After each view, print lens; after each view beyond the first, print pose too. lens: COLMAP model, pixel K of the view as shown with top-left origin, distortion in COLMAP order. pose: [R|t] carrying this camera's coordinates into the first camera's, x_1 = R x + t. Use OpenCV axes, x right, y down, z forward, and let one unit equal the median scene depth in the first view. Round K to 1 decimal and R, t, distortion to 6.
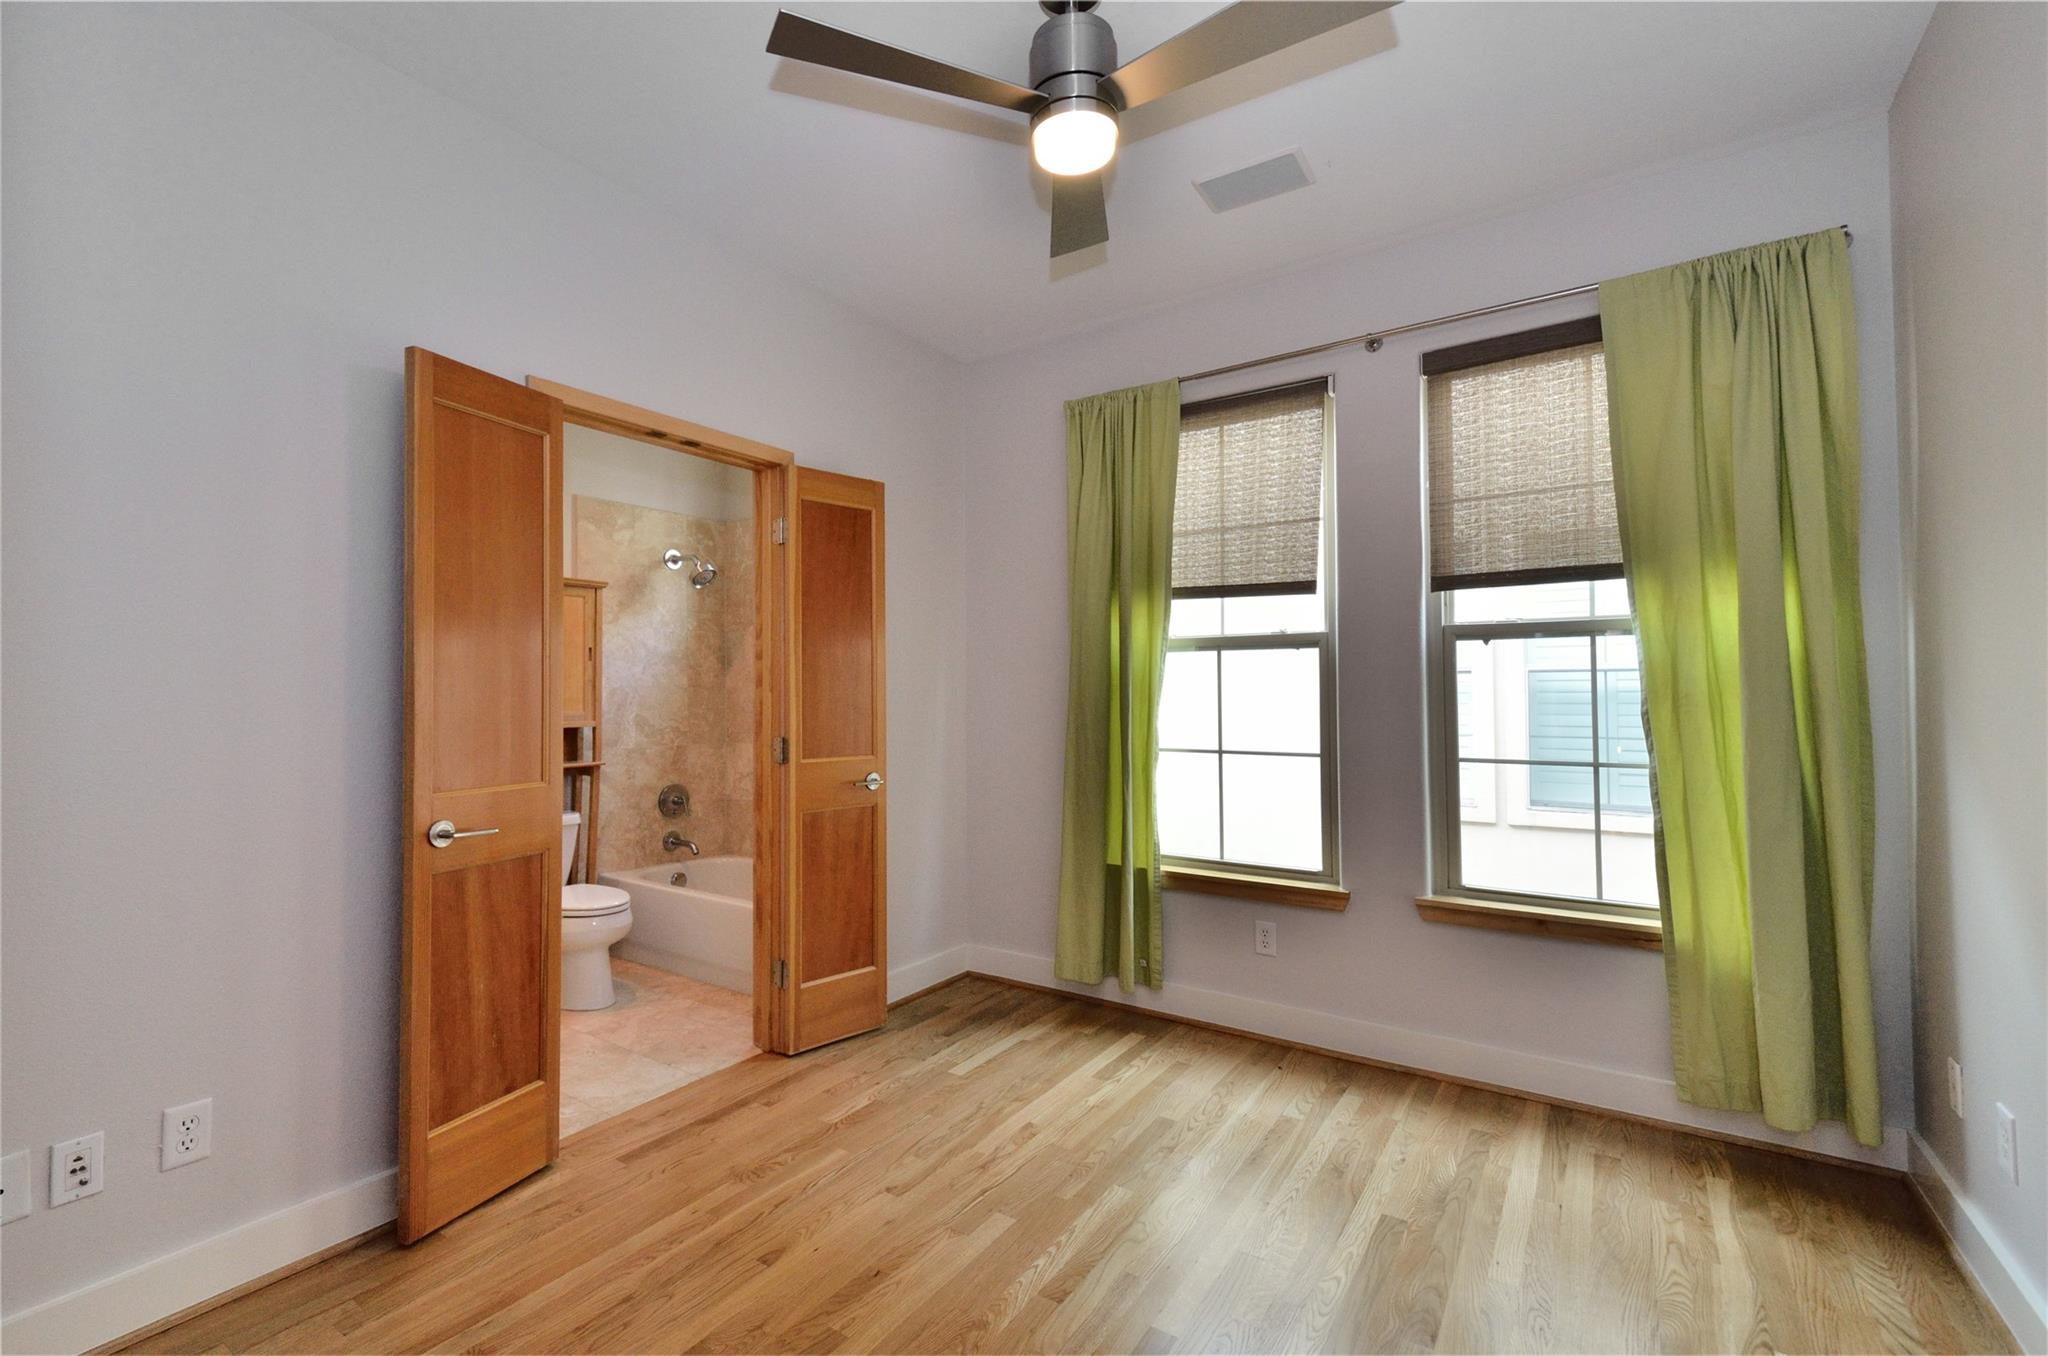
lens RADIAL K [[902.0, 0, 992.3], [0, 902.0, 684.6], [0, 0, 1]] dist [0.001214, 0.000231]
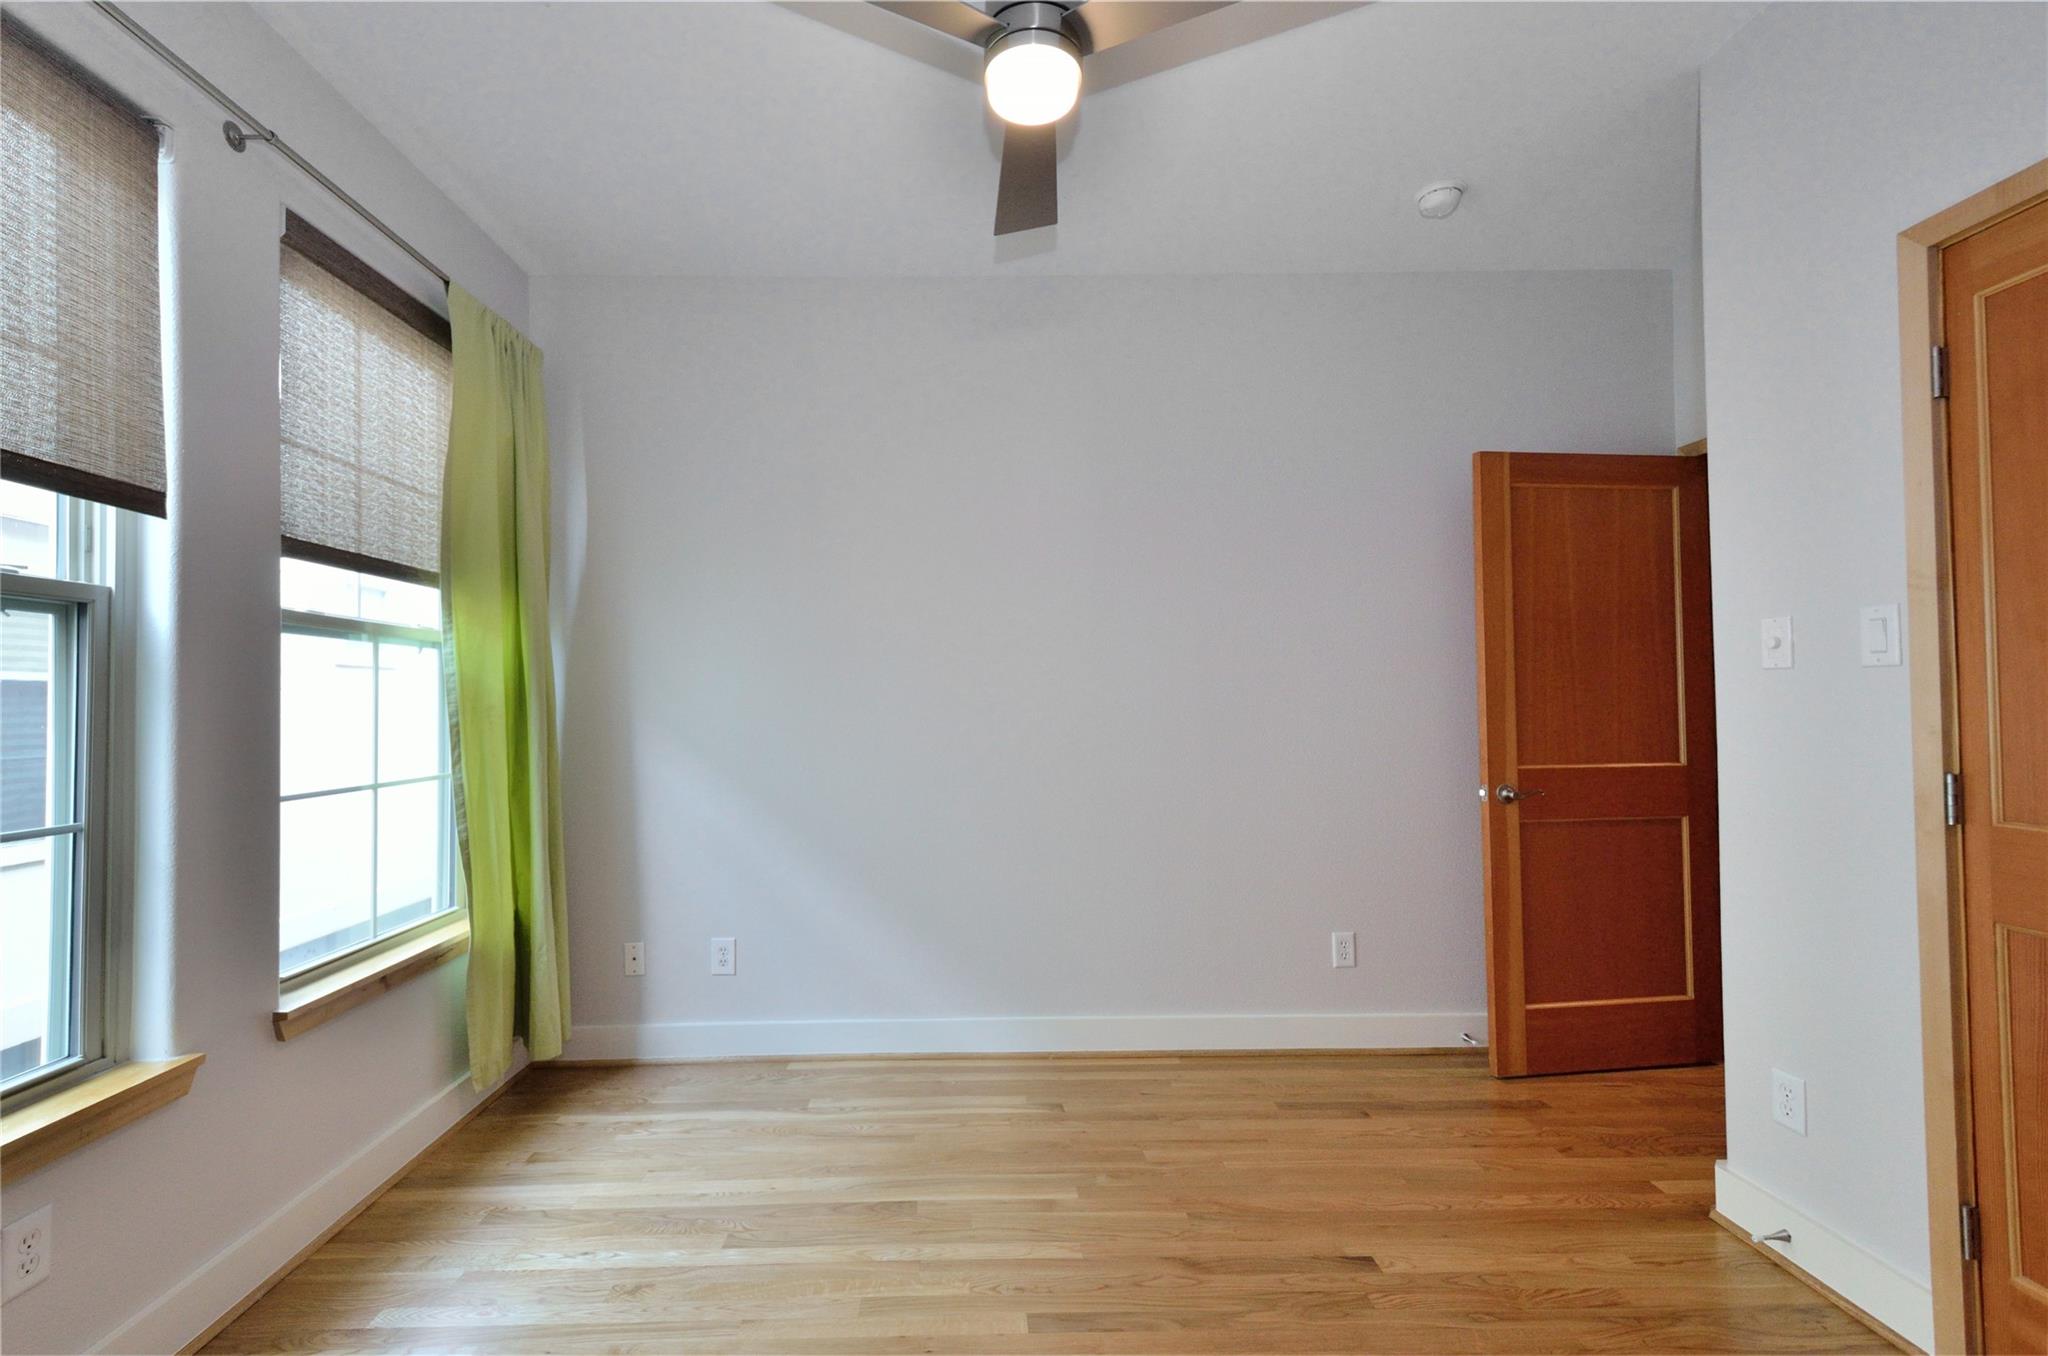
lens RADIAL K [[902.0, 0, 992.3], [0, 902.0, 684.6], [0, 0, 1]] dist [0.001214, 0.000231]
pose [[-0.594946, 0.026620, 0.803325, -0.416076], [-0.010795, 0.999097, -0.041101, 0.018376], [-0.803693, -0.033125, -0.594122, 1.062428]]
